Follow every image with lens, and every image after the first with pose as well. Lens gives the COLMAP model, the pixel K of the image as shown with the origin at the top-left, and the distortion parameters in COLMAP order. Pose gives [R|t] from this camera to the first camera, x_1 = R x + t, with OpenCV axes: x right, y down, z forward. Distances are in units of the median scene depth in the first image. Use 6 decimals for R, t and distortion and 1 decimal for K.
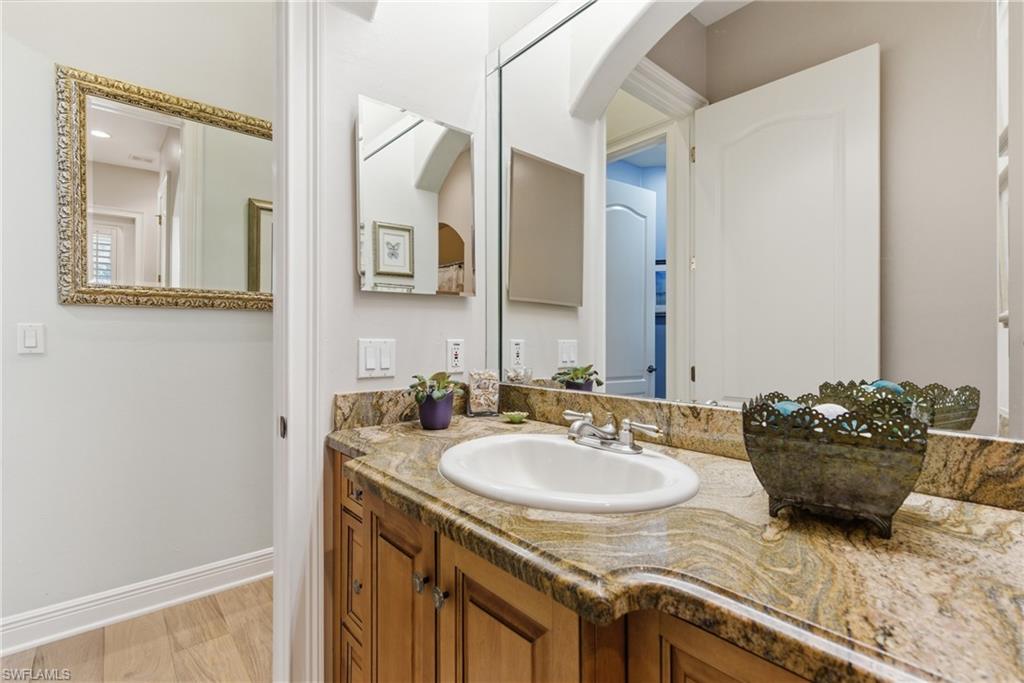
lens RADIAL K [[465.2, 0, 510.1], [0, 465.2, 342.0], [0, 0, 1]] dist [-0.001307, -0.001376]
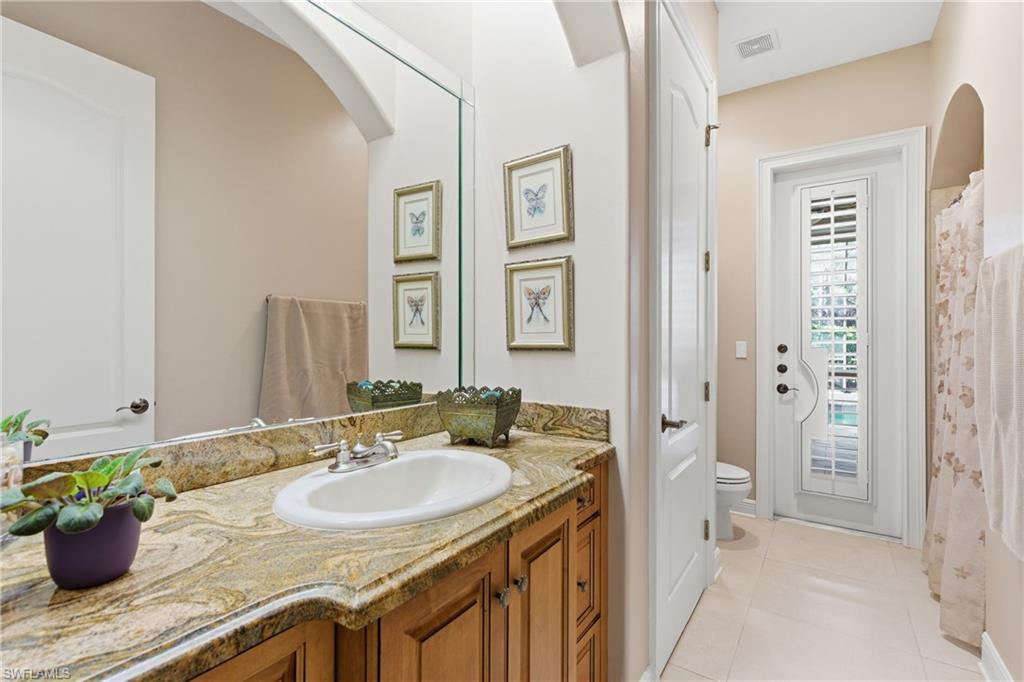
lens RADIAL K [[465.2, 0, 505.3], [0, 465.2, 339.8], [0, 0, 1]] dist [-0.001307, -0.001376]
pose [[-0.242577, -0.005198, 0.970118, -1.300031], [-0.003833, 0.999983, 0.004399, -0.106167], [-0.970125, -0.002651, -0.242593, 1.293946]]
